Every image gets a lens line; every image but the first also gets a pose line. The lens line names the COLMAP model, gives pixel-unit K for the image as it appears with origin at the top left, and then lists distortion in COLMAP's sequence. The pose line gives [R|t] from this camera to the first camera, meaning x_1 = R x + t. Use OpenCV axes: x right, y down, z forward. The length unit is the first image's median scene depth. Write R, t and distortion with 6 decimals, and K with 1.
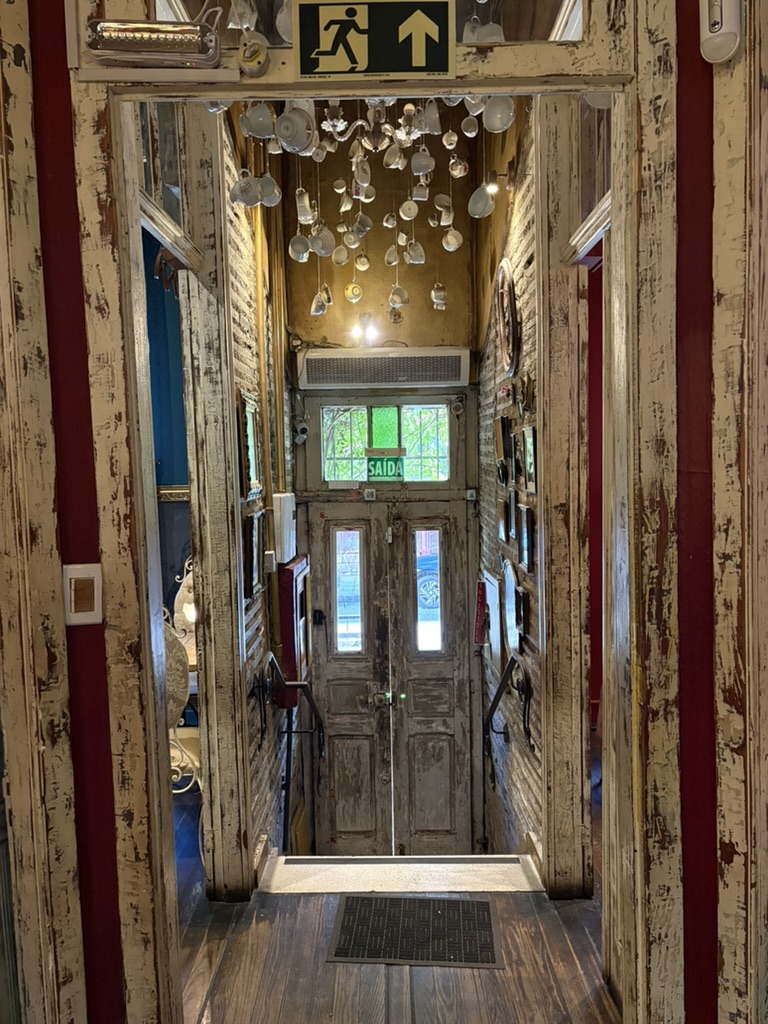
lens RADIAL K [[763.7, 0, 383.1], [0, 763.7, 513.4], [0, 0, 1]] dist [0.010209, -0.011435]
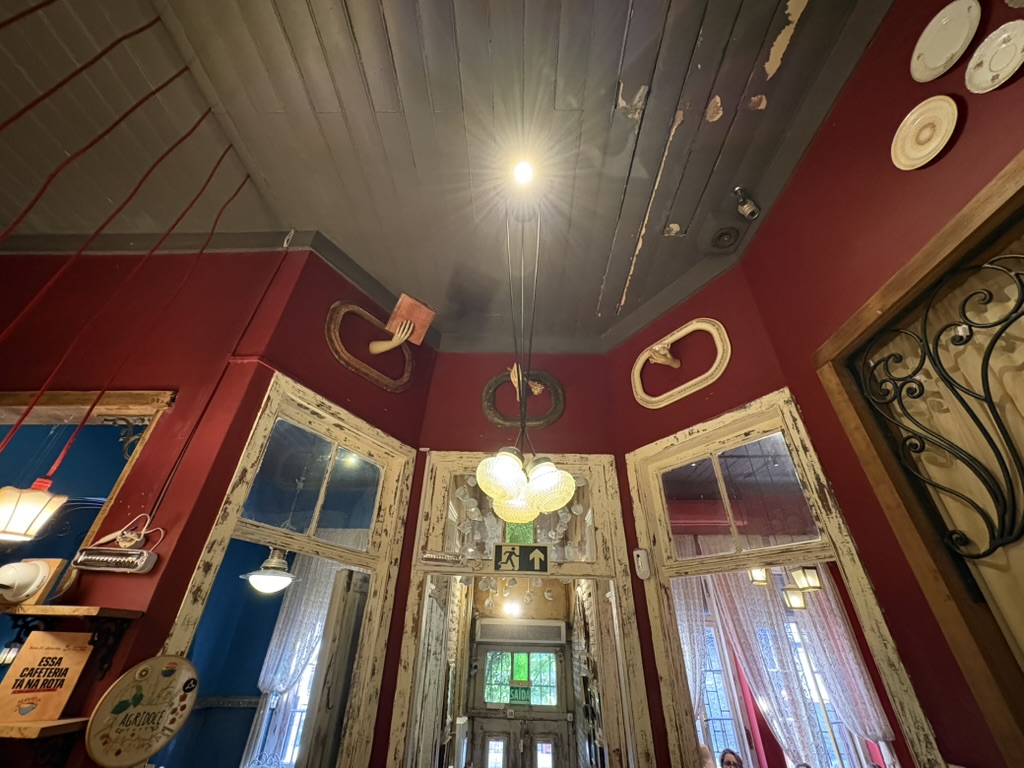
lens RADIAL K [[405.3, 0, 513.1], [0, 405.3, 383.7], [0, 0, 1]] dist [0.000925, 0.000061]
pose [[0.999257, 0.025163, -0.029201, -0.005575], [-0.037666, 0.798390, -0.600962, -0.095387], [0.008192, 0.601615, 0.798744, -0.237867]]
